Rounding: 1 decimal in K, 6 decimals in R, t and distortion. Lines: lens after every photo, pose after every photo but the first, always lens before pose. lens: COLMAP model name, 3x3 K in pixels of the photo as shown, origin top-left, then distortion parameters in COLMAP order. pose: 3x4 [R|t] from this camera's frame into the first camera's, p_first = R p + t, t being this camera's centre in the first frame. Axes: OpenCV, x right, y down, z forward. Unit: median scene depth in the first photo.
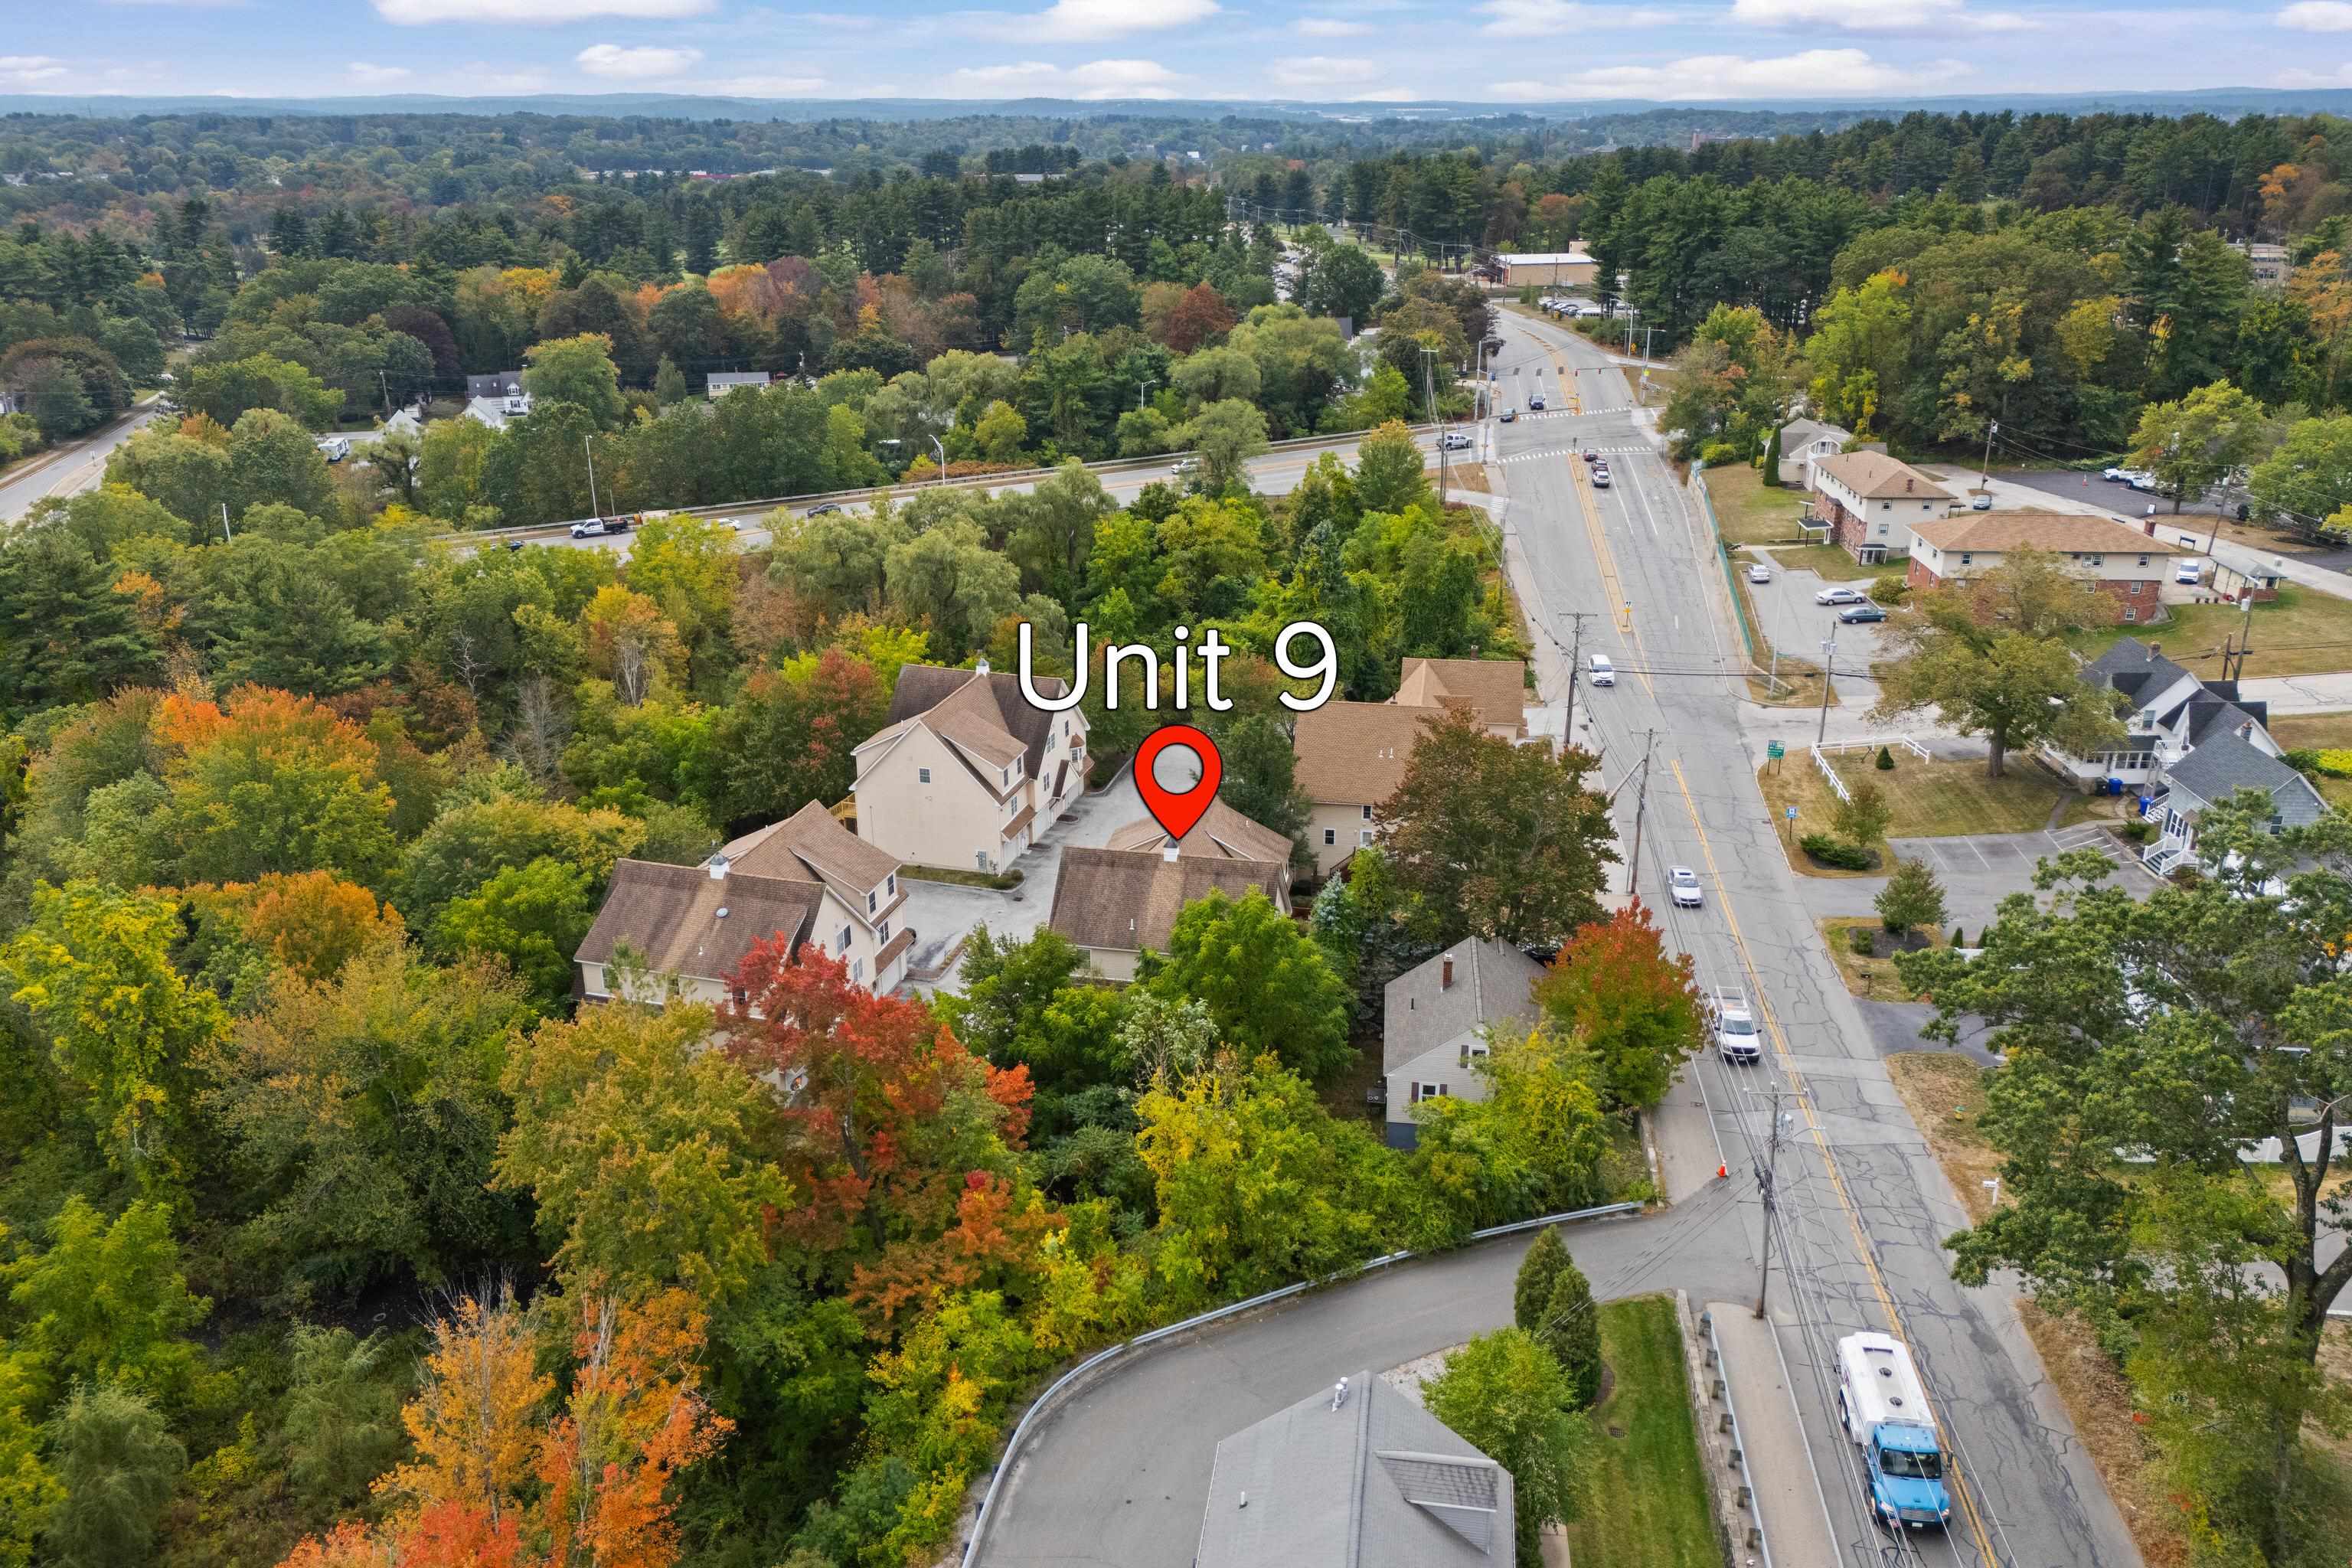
lens RADIAL K [[1624.7, 0, 1176.0], [0, 1624.7, 784.0], [0, 0, 1]] dist [0.082019, -0.083537]
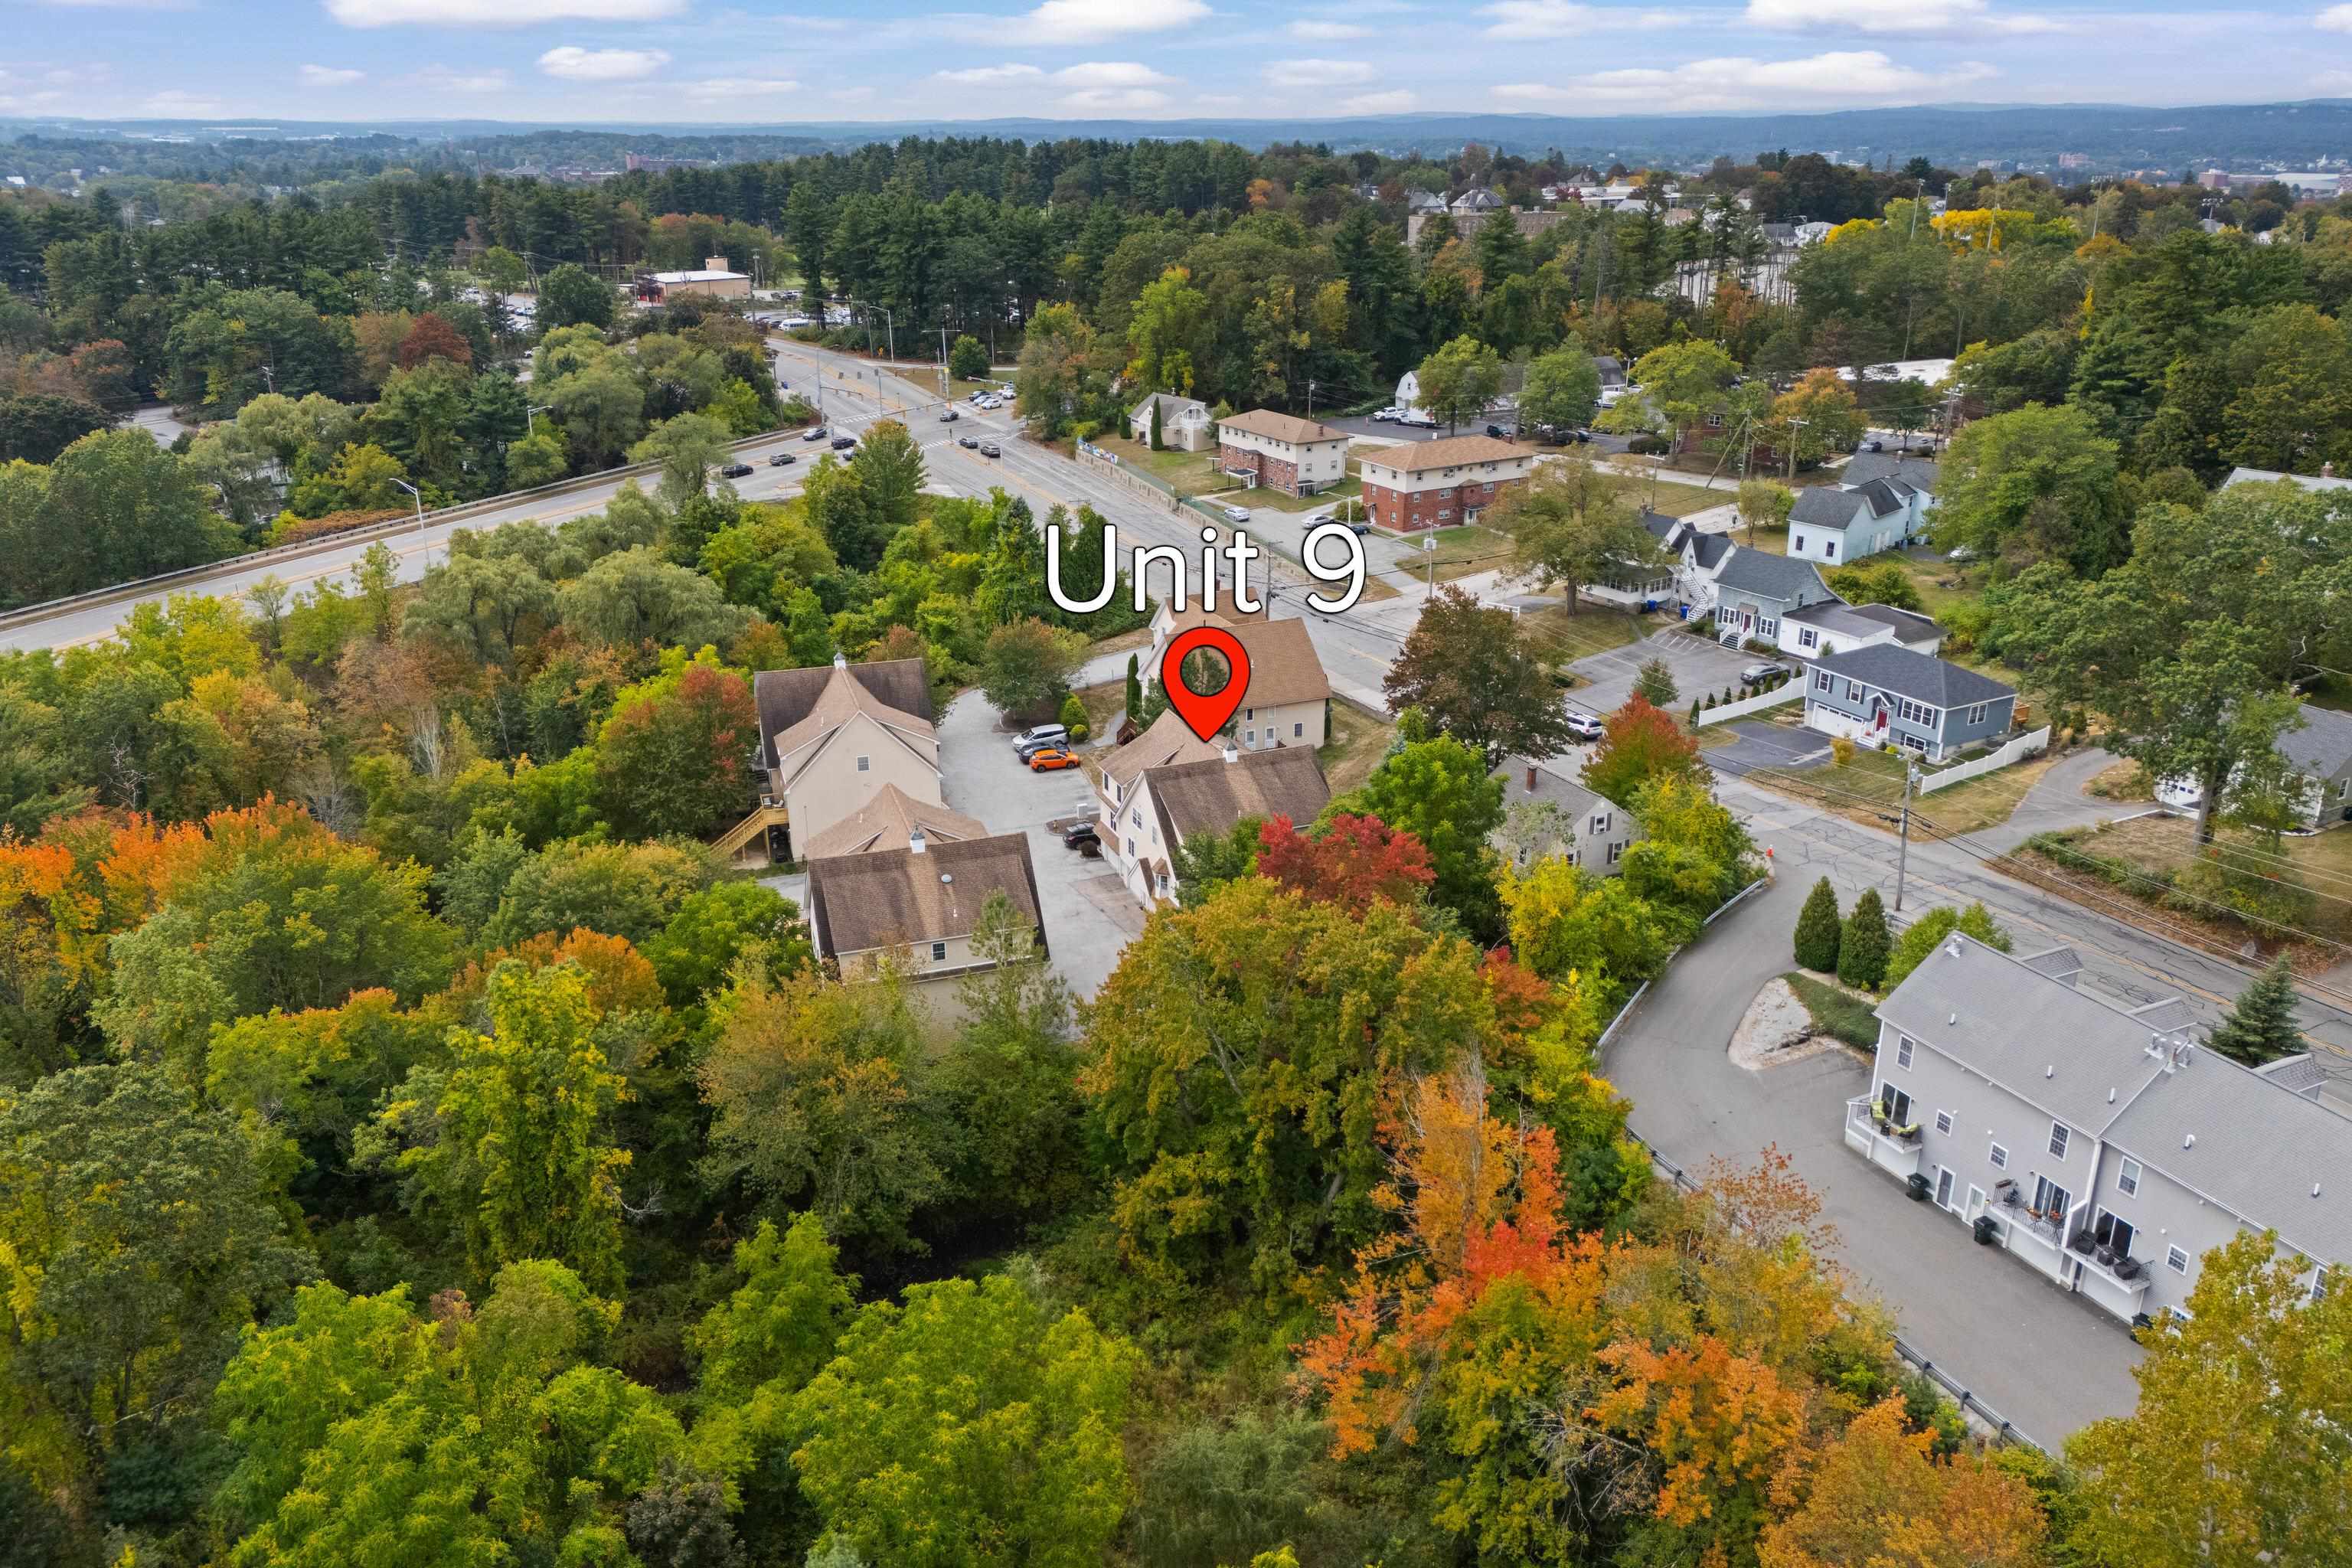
lens RADIAL K [[1624.7, 0, 1176.0], [0, 1624.7, 784.0], [0, 0, 1]] dist [0.082019, -0.083537]
pose [[0.837614, -0.203055, 0.507121, -0.269308], [0.208854, 0.976856, 0.046175, 0.000601], [-0.504760, 0.067237, 0.860637, 0.005147]]
